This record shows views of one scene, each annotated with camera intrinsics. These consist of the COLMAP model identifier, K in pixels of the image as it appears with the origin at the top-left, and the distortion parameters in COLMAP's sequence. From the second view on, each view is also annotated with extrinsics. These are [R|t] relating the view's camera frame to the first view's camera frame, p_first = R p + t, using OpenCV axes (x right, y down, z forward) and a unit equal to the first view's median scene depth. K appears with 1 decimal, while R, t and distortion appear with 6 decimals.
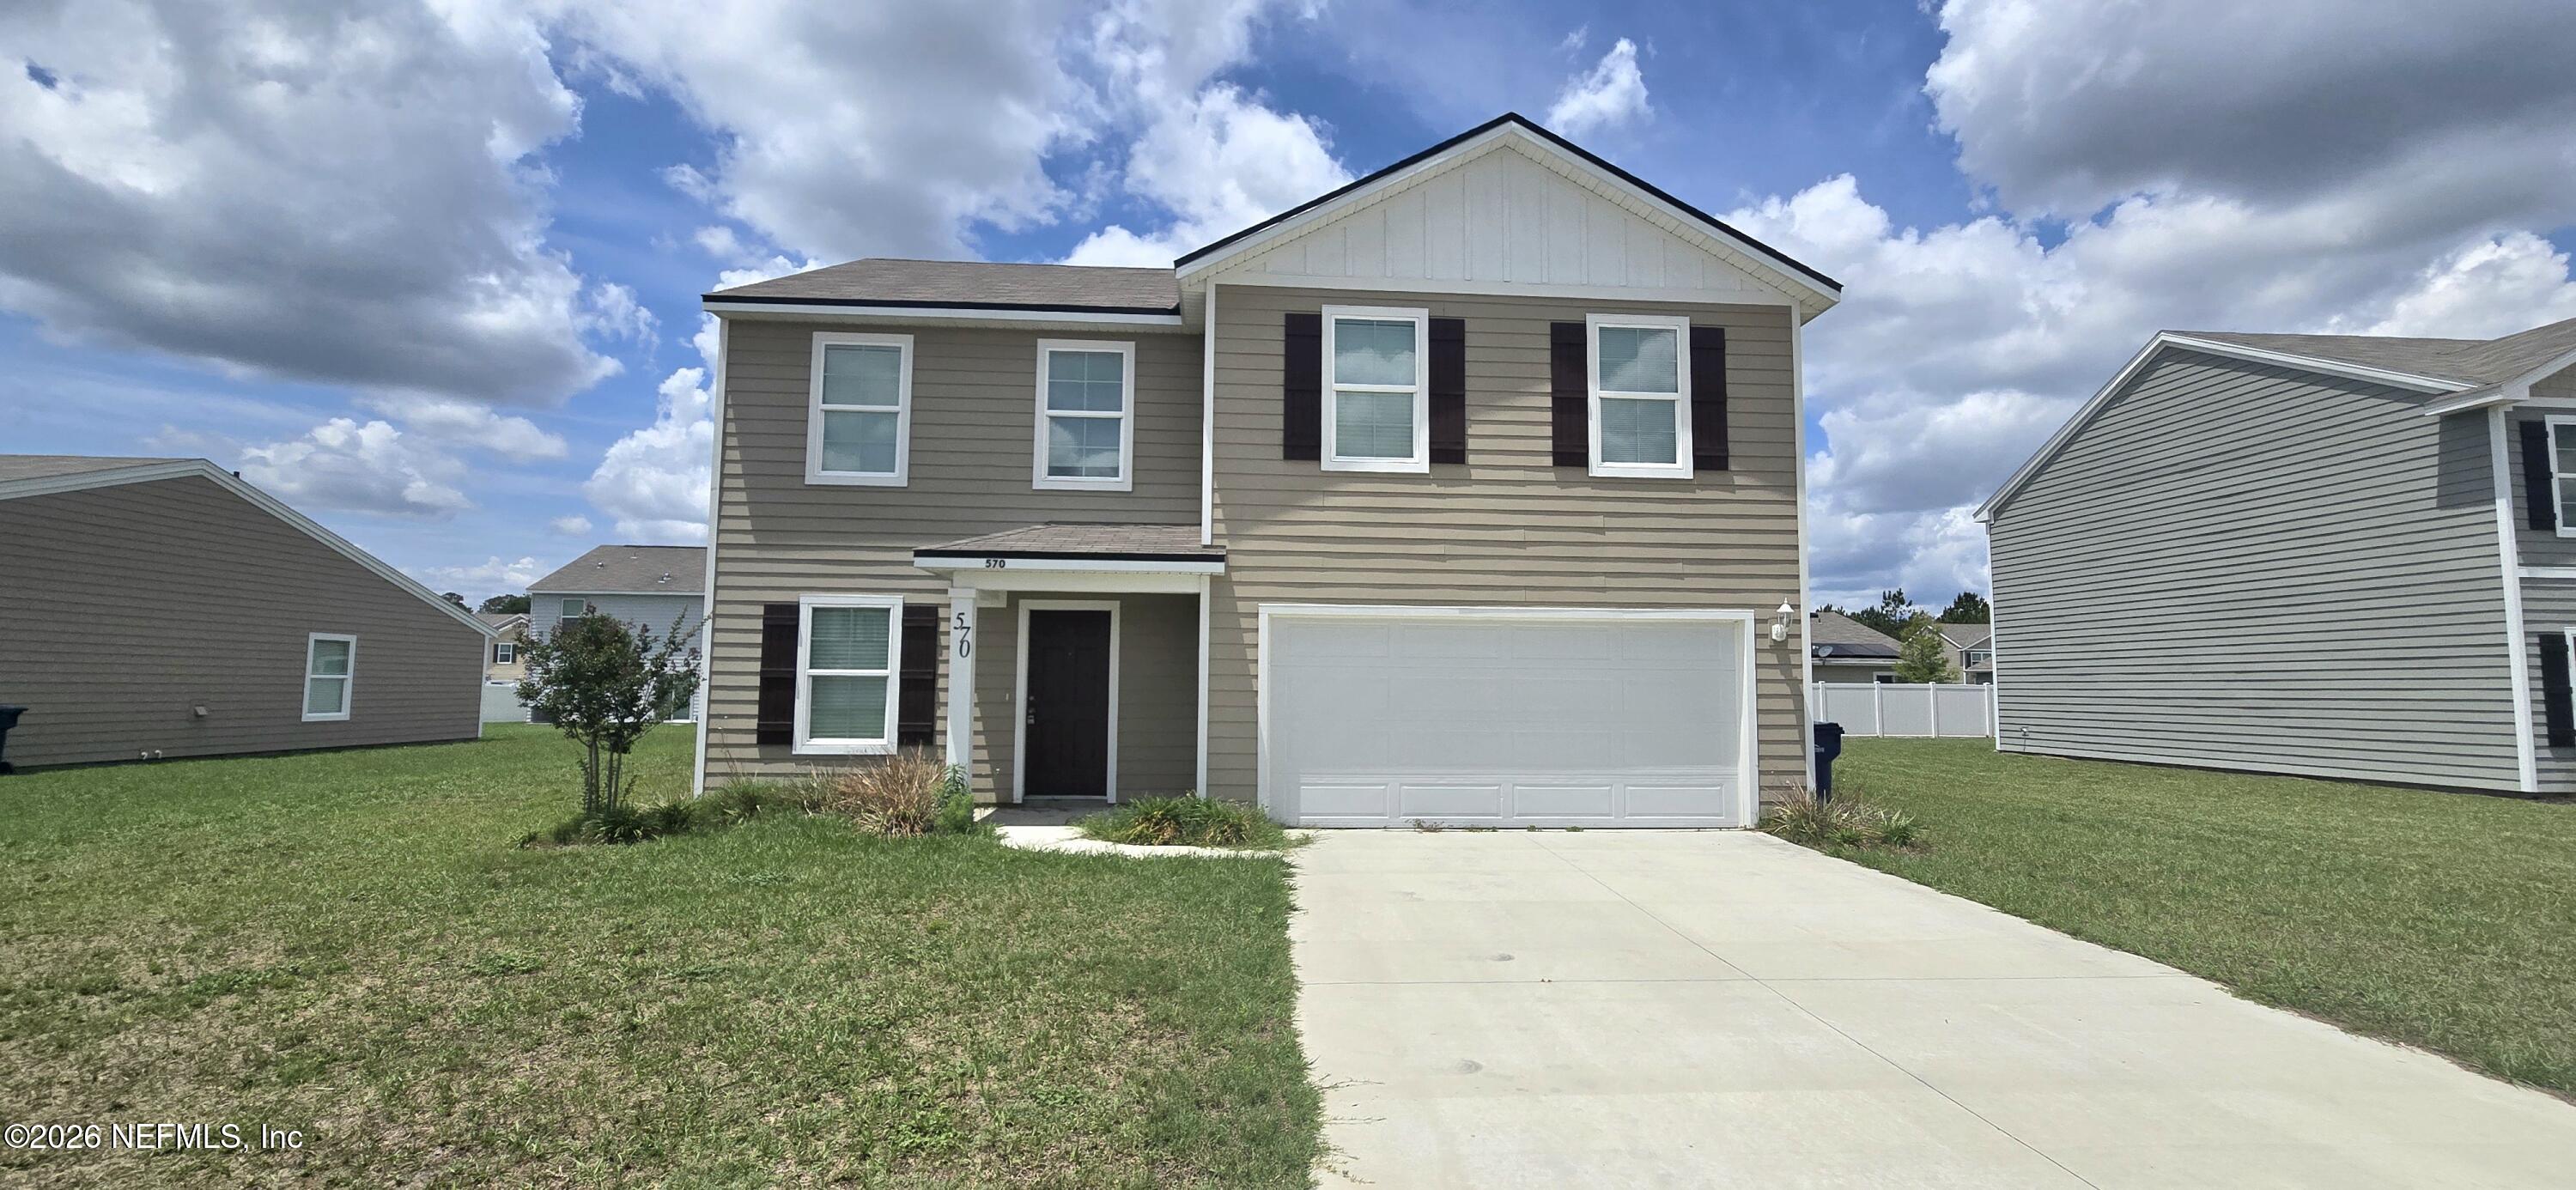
lens RADIAL K [[1057.5, 0, 1288.9], [0, 1057.5, 596.6], [0, 0, 1]] dist [-0.001101, -0.000530]
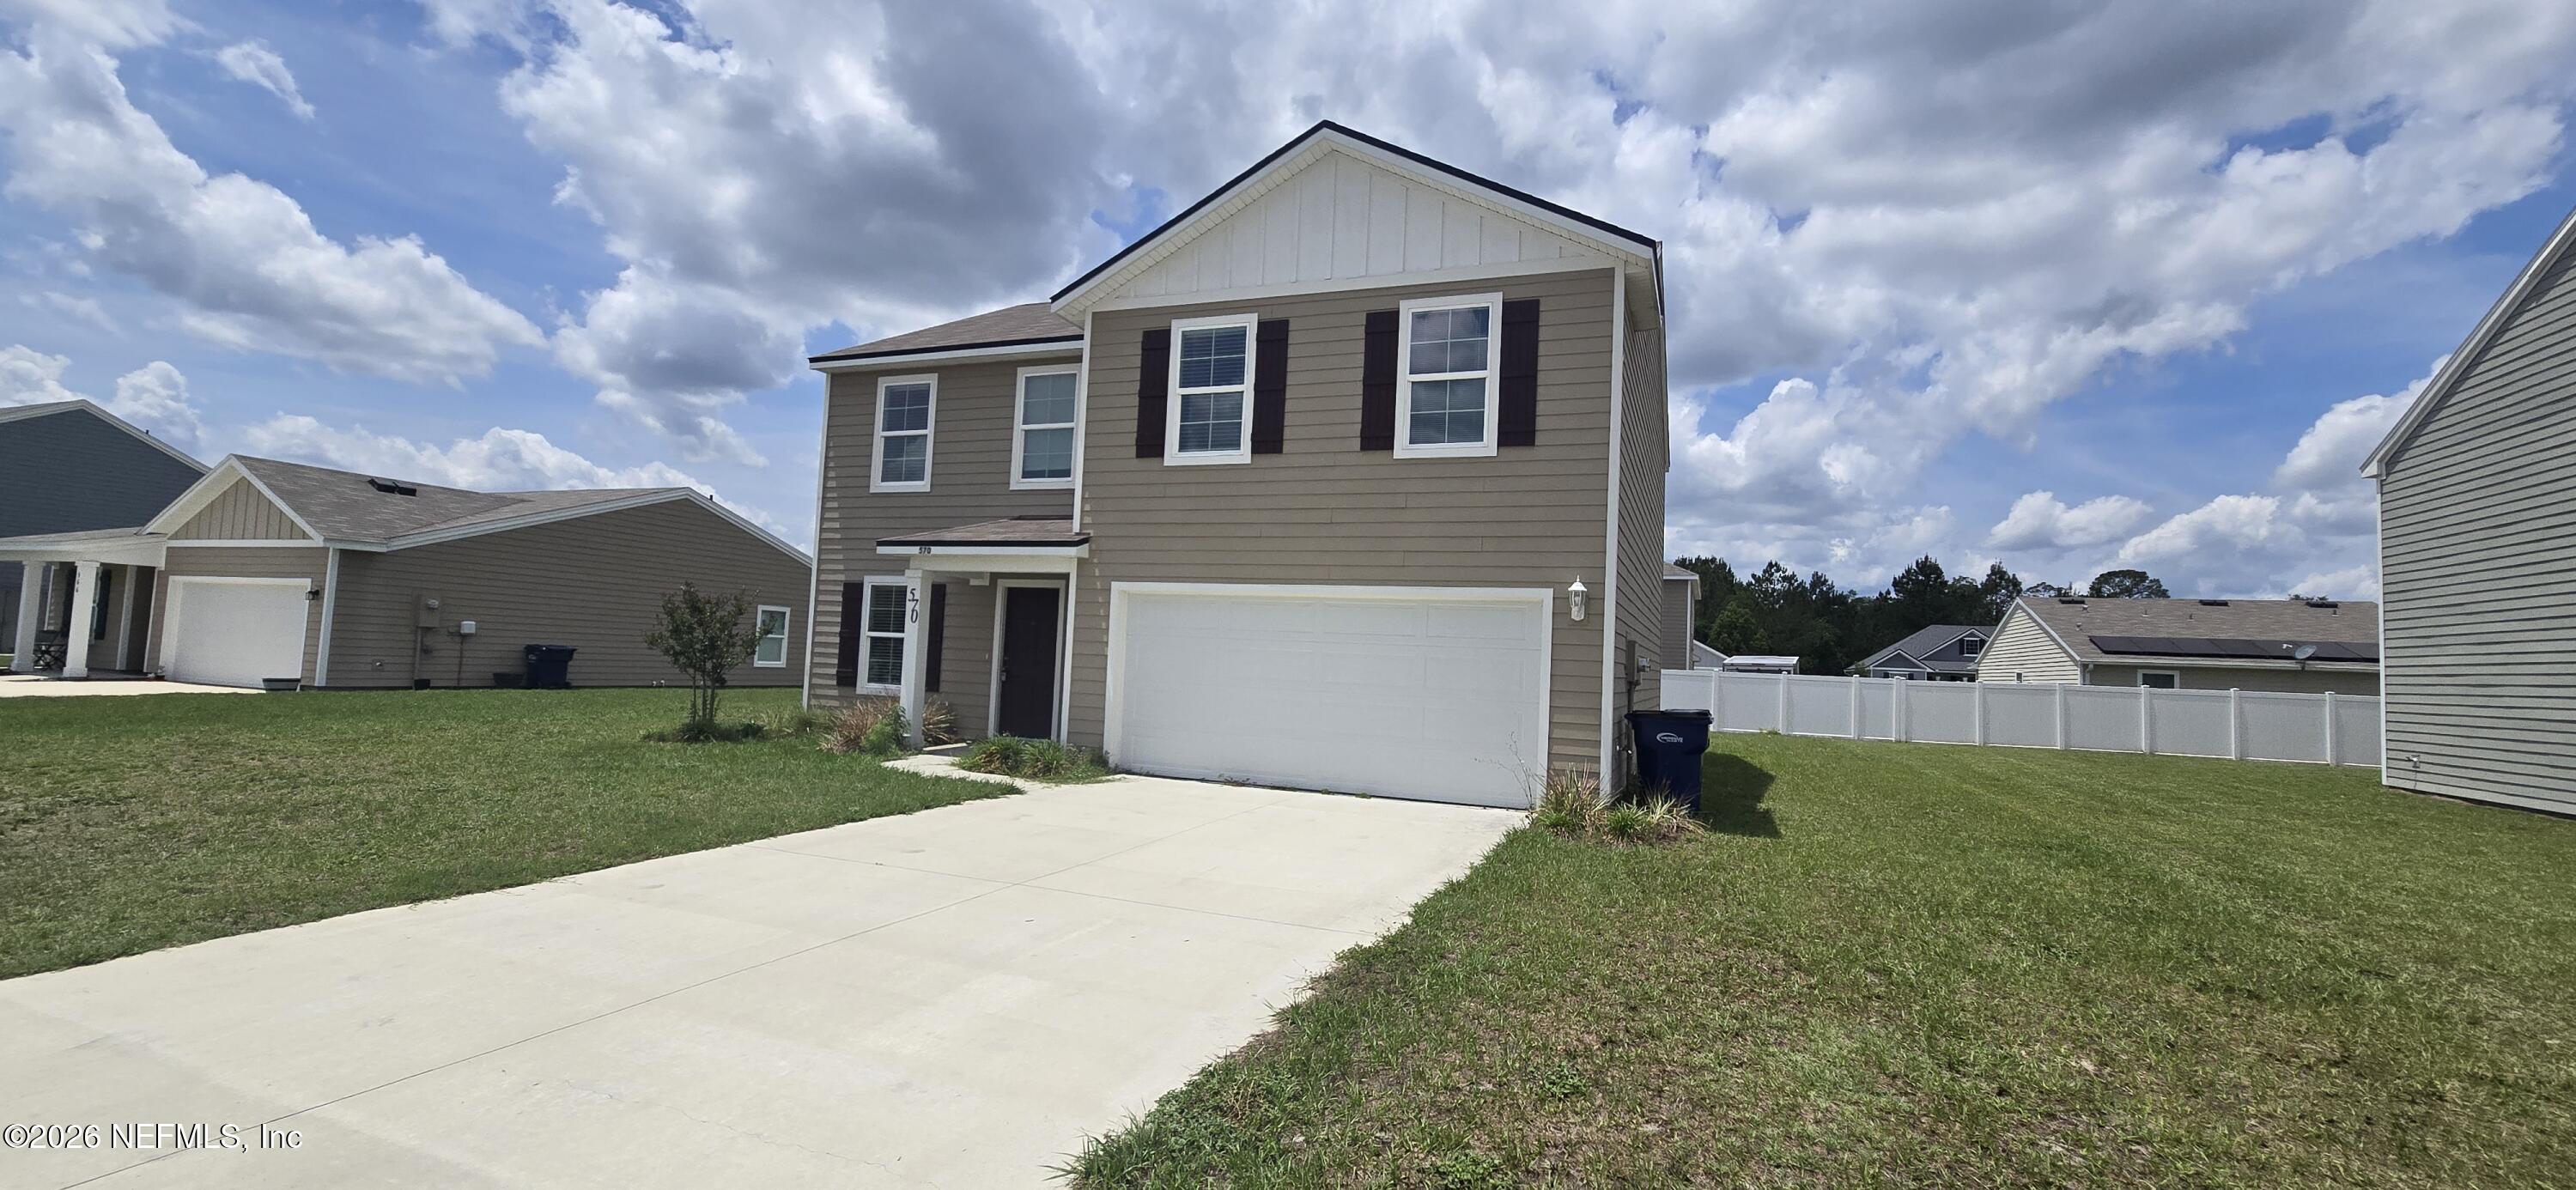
lens RADIAL K [[1057.5, 0, 1280.3], [0, 1057.5, 598.7], [0, 0, 1]] dist [-0.001101, -0.000530]
pose [[0.904754, 0.006791, -0.425879, 0.592538], [-0.000388, 0.999886, 0.015119, 0.006807], [0.425933, -0.013514, 0.904654, 0.013787]]
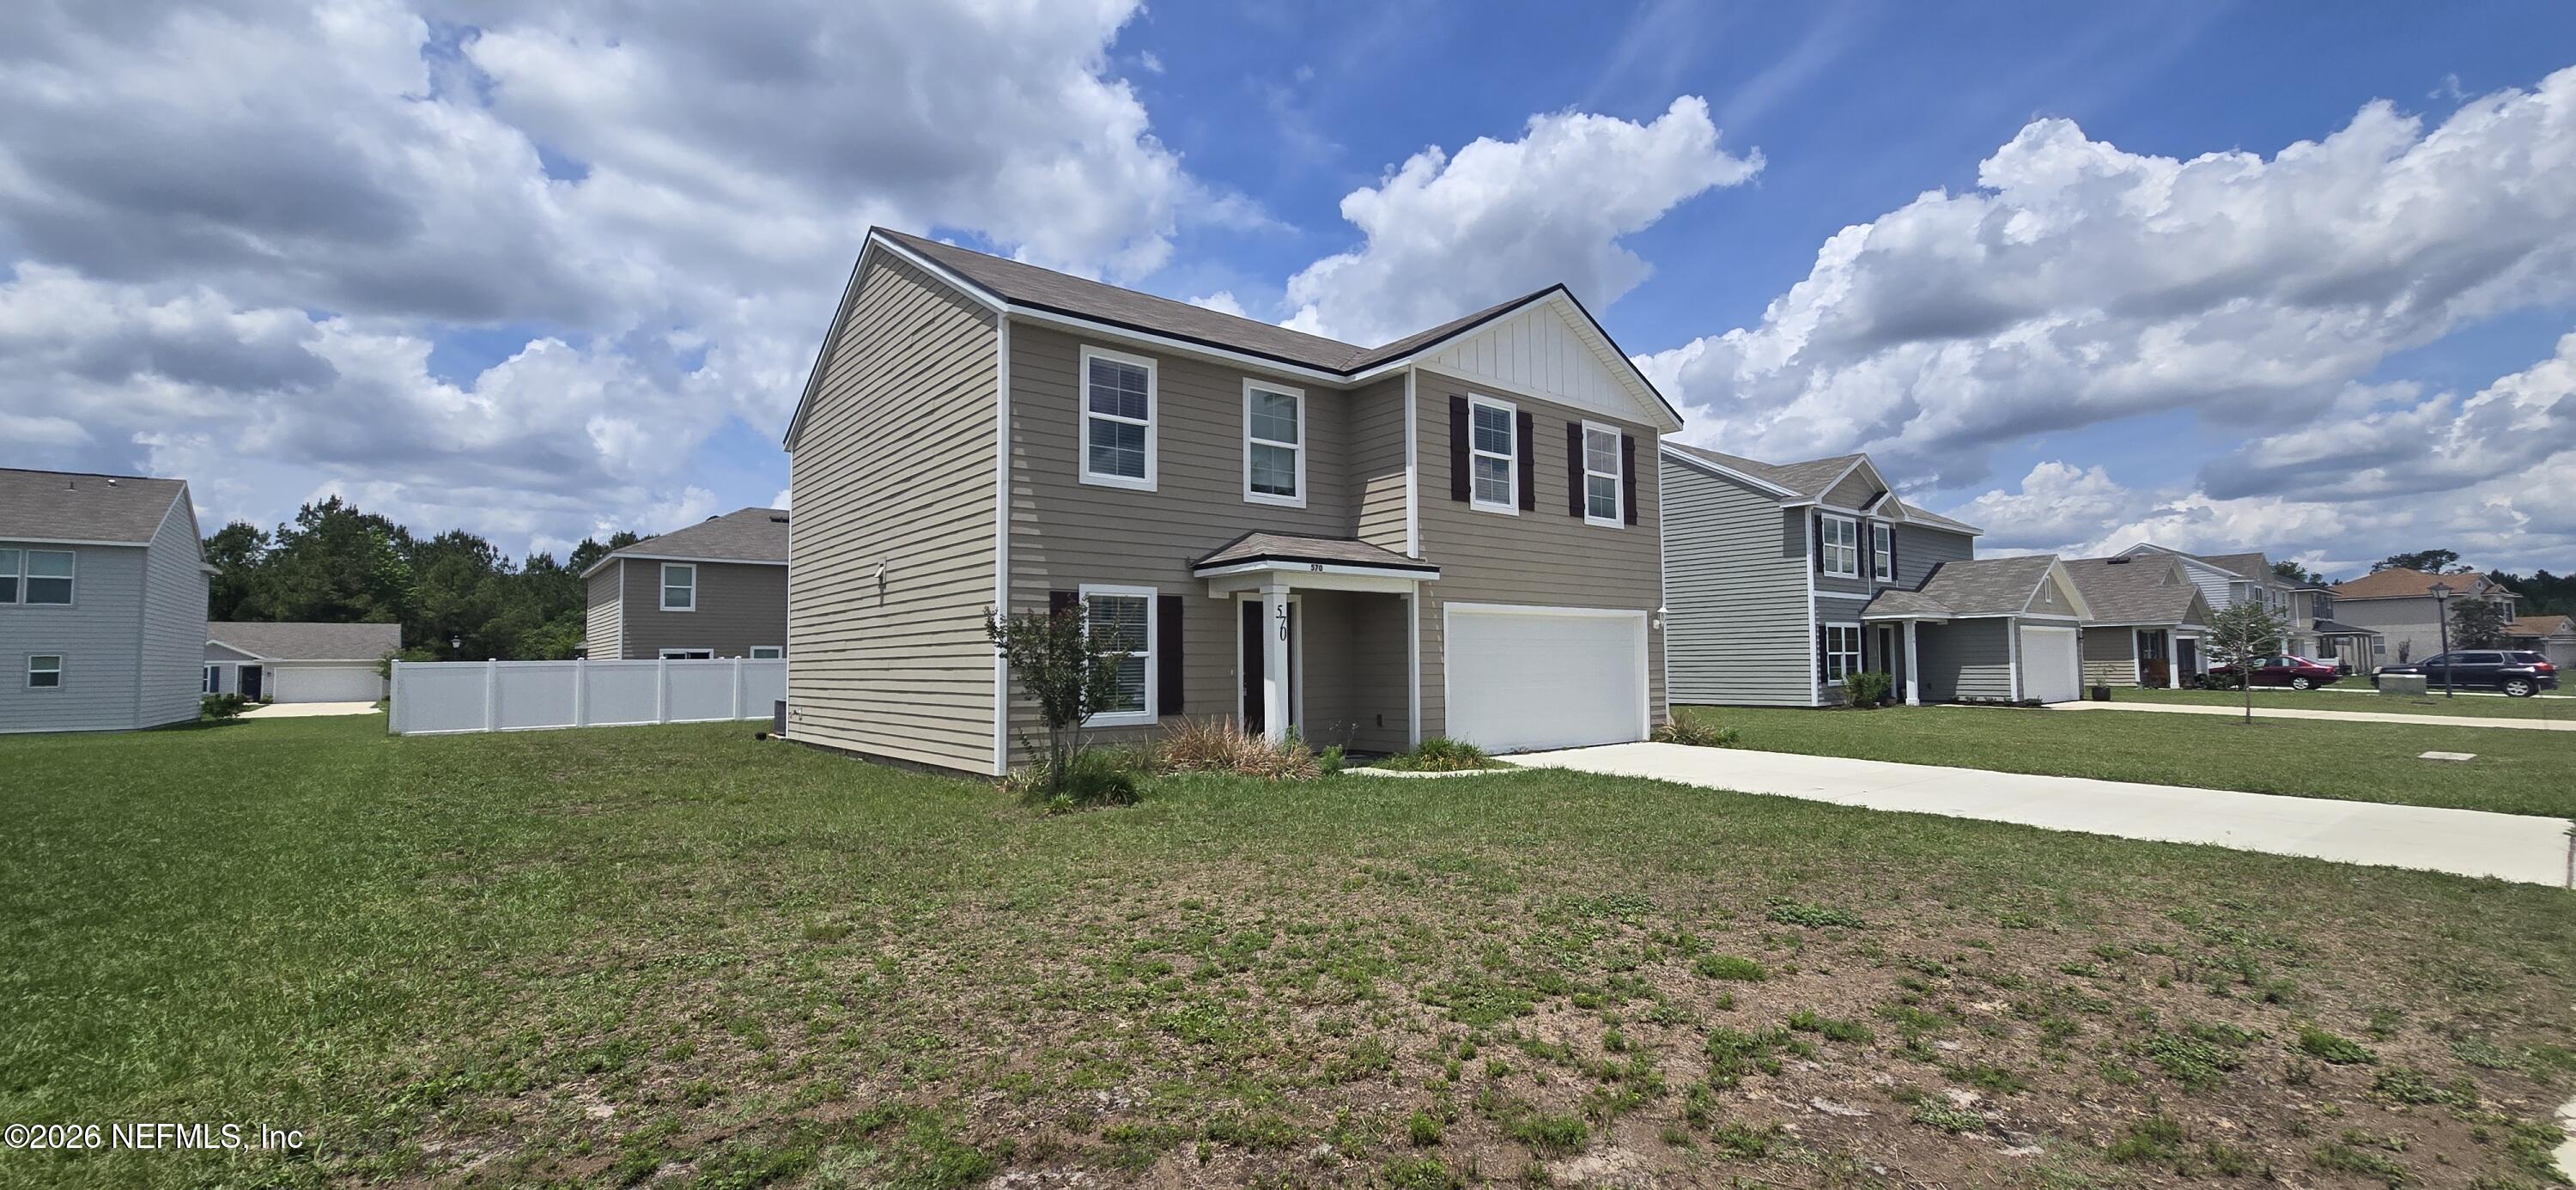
lens RADIAL K [[1057.5, 0, 1259.7], [0, 1057.5, 580.2], [0, 0, 1]] dist [-0.001101, -0.000530]
pose [[0.820572, 0.029987, 0.570757, -0.951091], [-0.035266, 0.999376, -0.001805, -0.010497], [-0.570455, -0.018648, 0.821117, -0.011651]]
